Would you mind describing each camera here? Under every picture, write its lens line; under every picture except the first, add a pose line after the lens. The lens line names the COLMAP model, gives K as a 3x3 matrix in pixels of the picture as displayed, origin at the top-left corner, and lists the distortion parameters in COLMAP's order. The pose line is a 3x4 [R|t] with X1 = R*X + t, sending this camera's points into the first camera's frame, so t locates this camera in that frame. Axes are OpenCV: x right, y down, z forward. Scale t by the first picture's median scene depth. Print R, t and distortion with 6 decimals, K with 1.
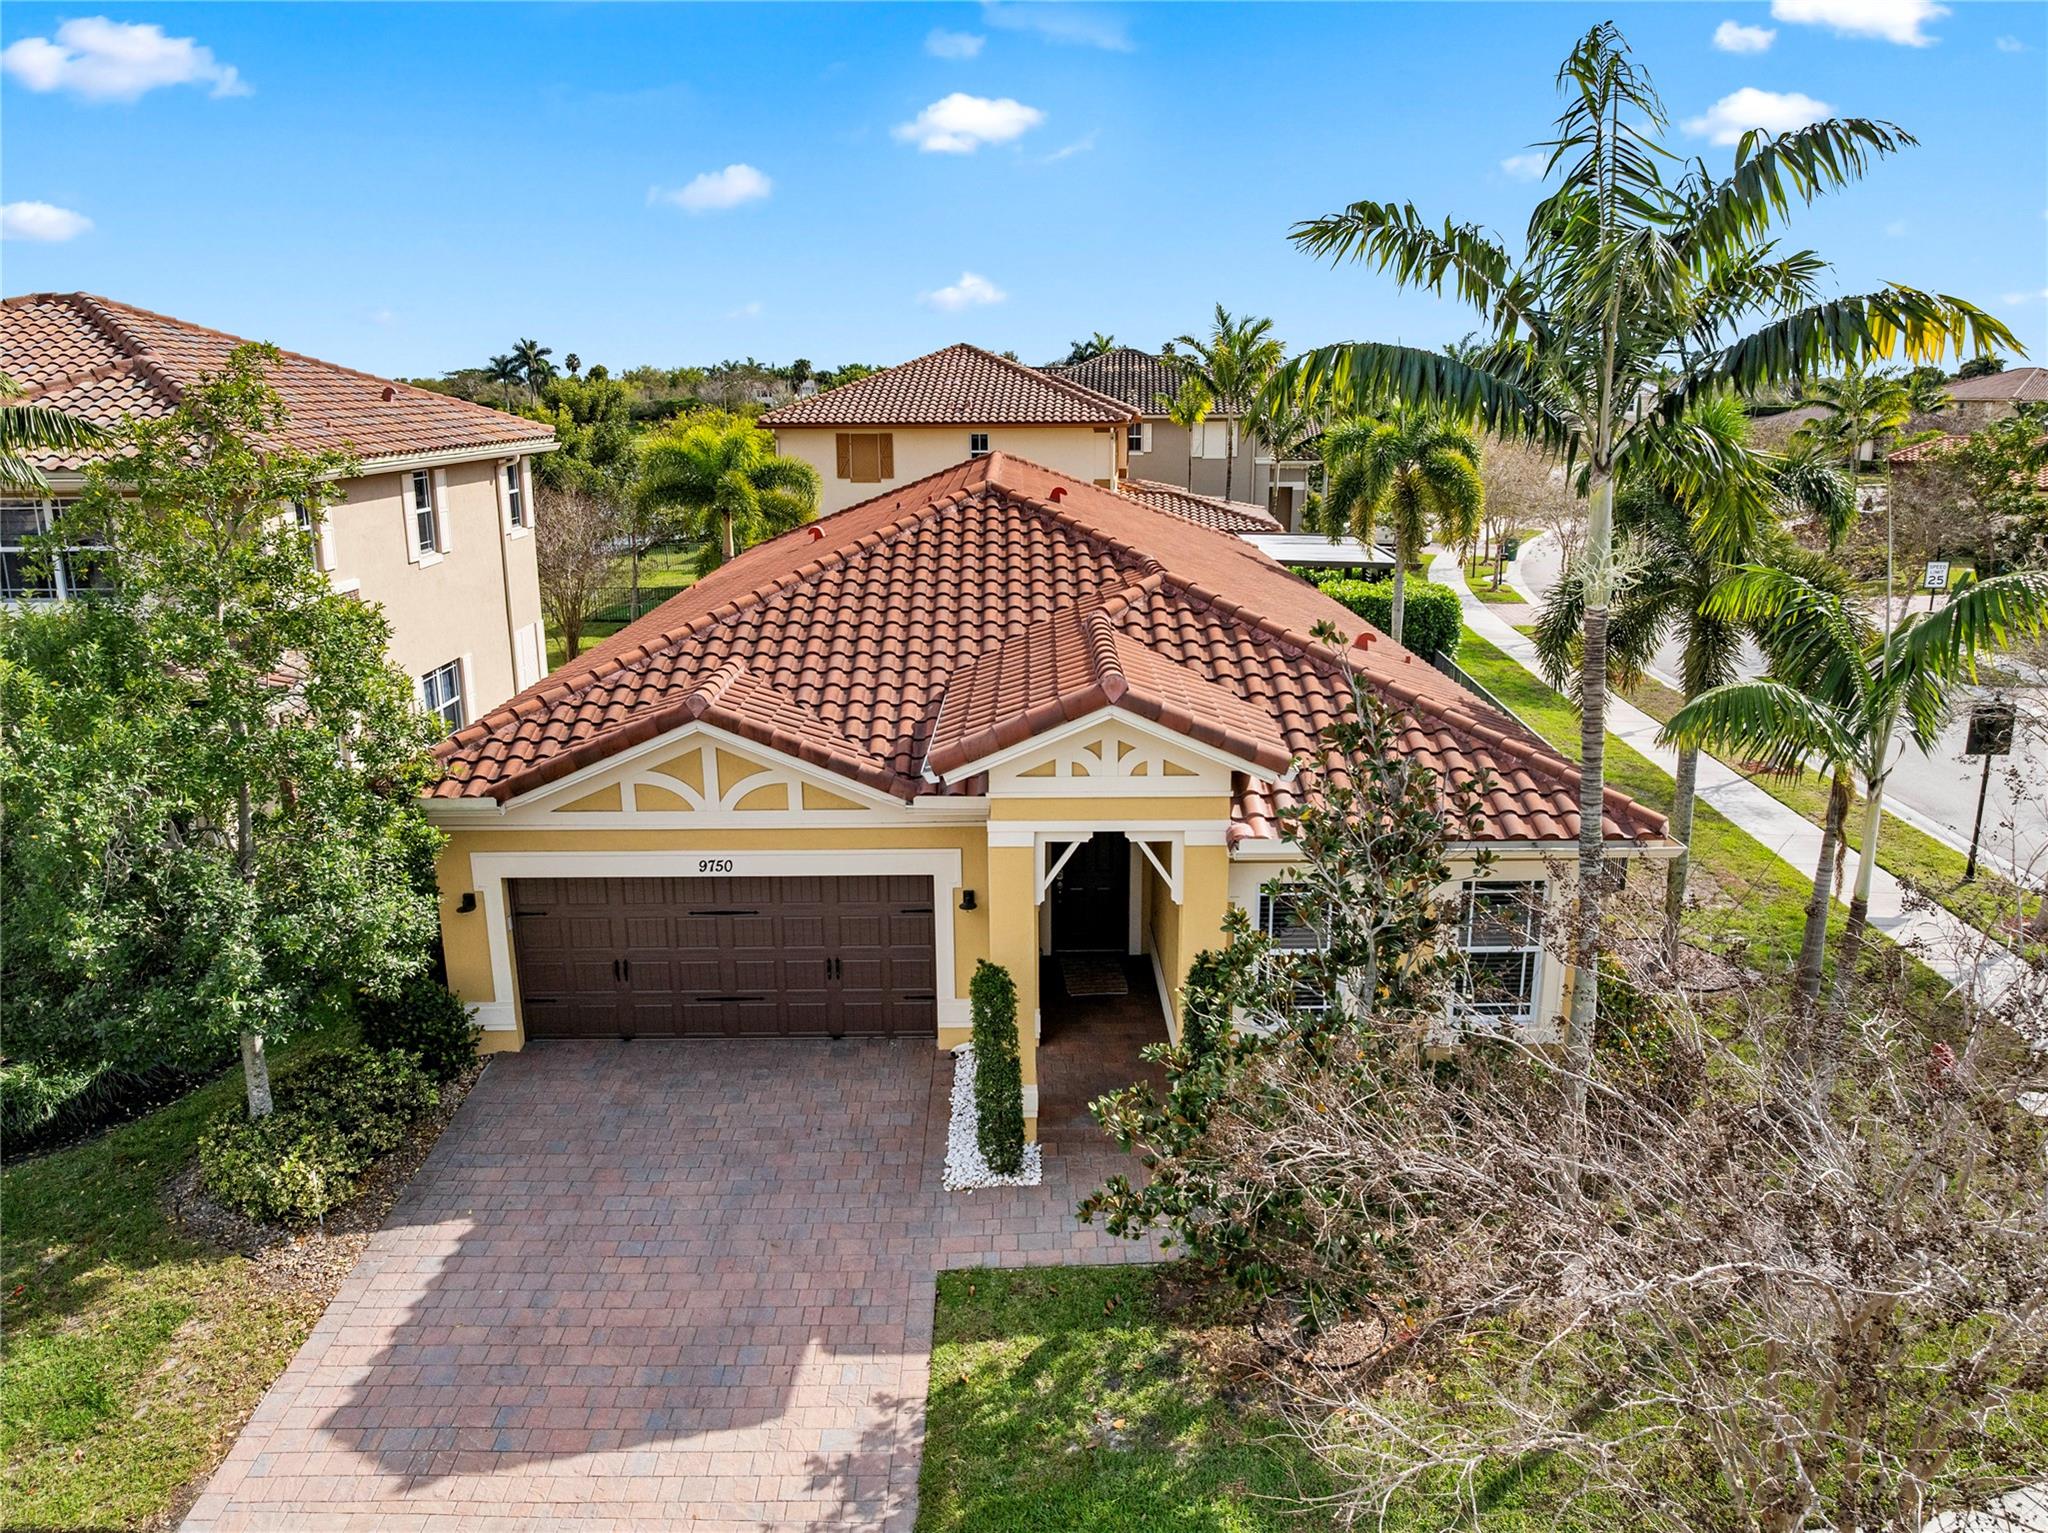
lens RADIAL K [[1424.0, 0, 1024.0], [0, 1424.0, 766.5], [0, 0, 1]] dist [-0.043776, -0.001224]
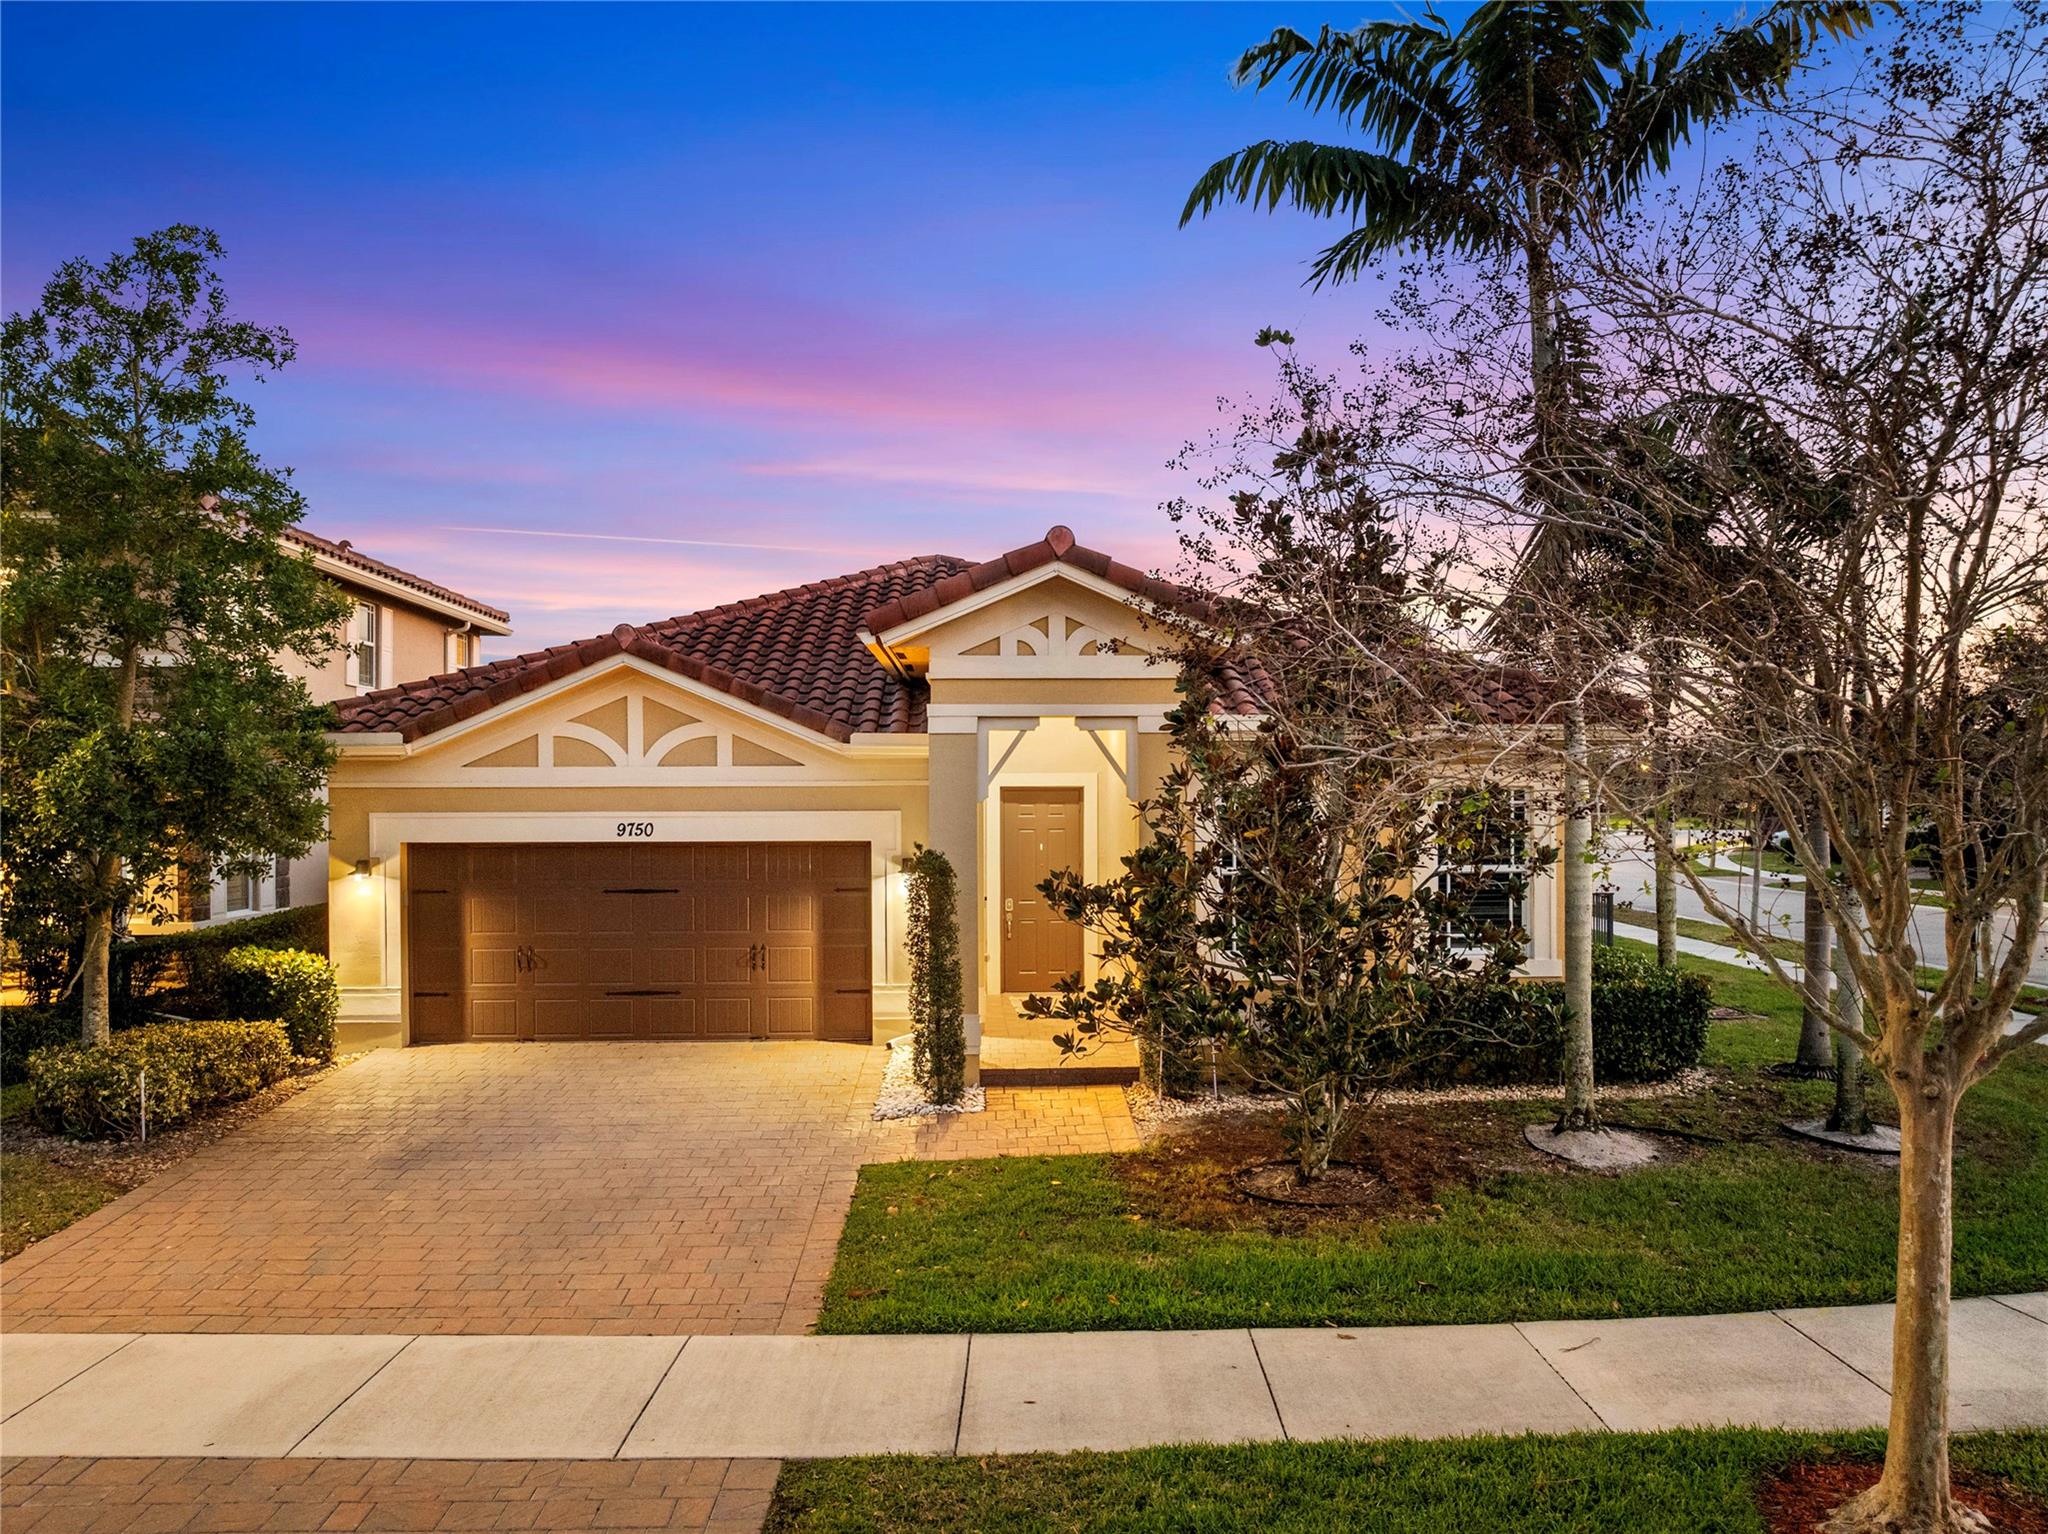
lens RADIAL K [[1465.3, 0, 1020.6], [0, 1465.3, 812.0], [0, 0, 1]] dist [-0.038619, 0.003418]
pose [[0.999757, 0.001438, 0.022008, 0.012941], [0.003903, 0.970595, -0.240685, 0.306321], [-0.021707, 0.240713, 0.970354, 0.076569]]
